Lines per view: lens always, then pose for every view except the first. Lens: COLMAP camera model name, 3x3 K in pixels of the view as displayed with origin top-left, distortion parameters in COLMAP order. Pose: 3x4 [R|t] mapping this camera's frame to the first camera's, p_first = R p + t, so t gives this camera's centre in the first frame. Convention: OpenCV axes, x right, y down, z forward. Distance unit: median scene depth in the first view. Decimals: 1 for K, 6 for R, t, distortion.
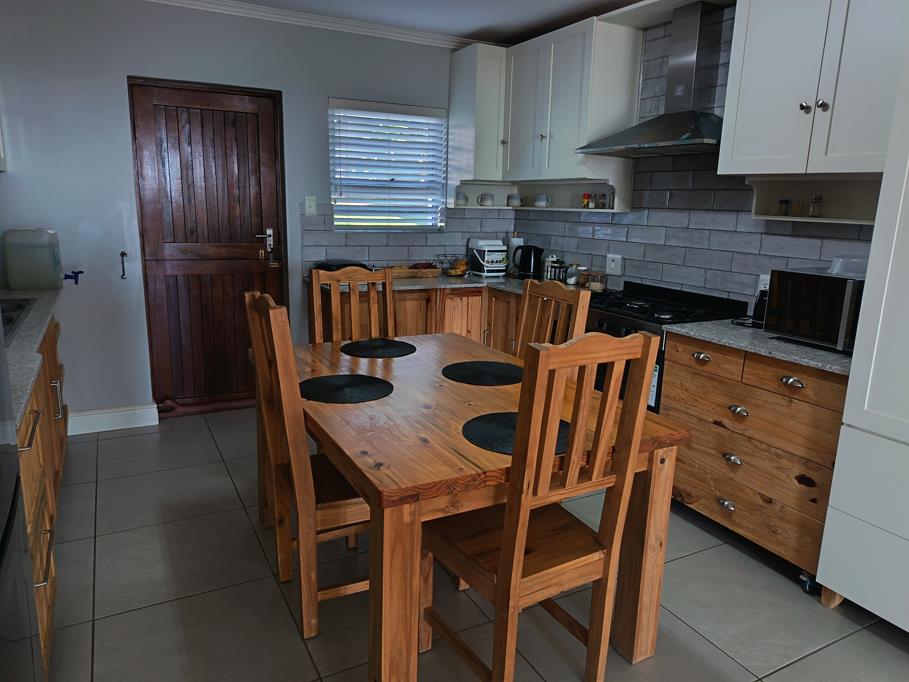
lens RADIAL K [[640.7, 0, 453.8], [0, 640.7, 345.0], [0, 0, 1]] dist [0.002946, -0.000842]
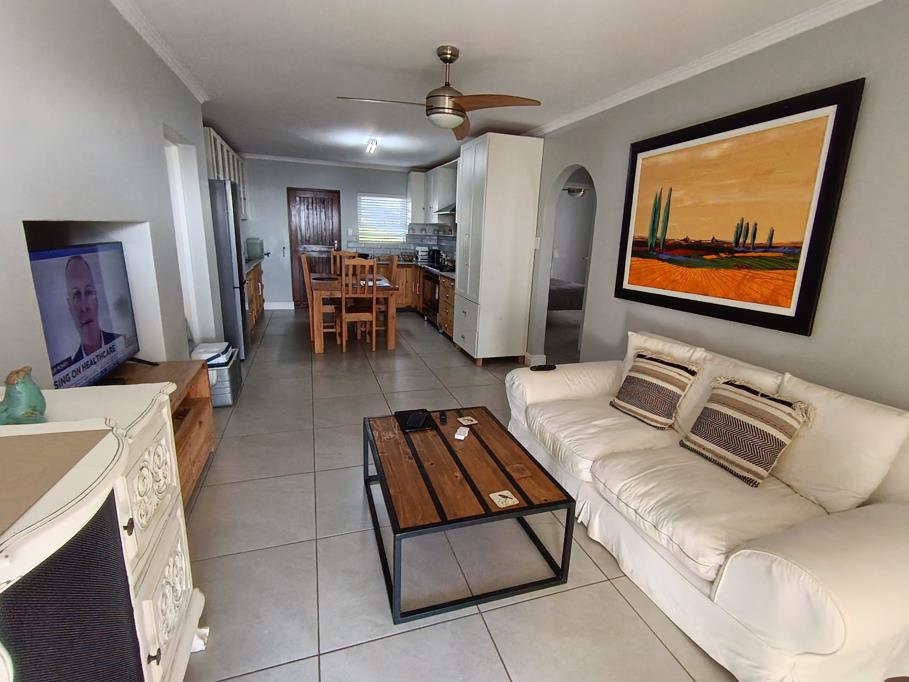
lens RADIAL K [[439.6, 0, 454.6], [0, 439.6, 336.9], [0, 0, 1]] dist [-0.001954, -0.000037]
pose [[0.984533, 0.053291, -0.166898, 0.538220], [-0.051672, 0.998566, 0.014029, 0.174169], [0.167406, -0.005188, 0.985874, -0.751072]]
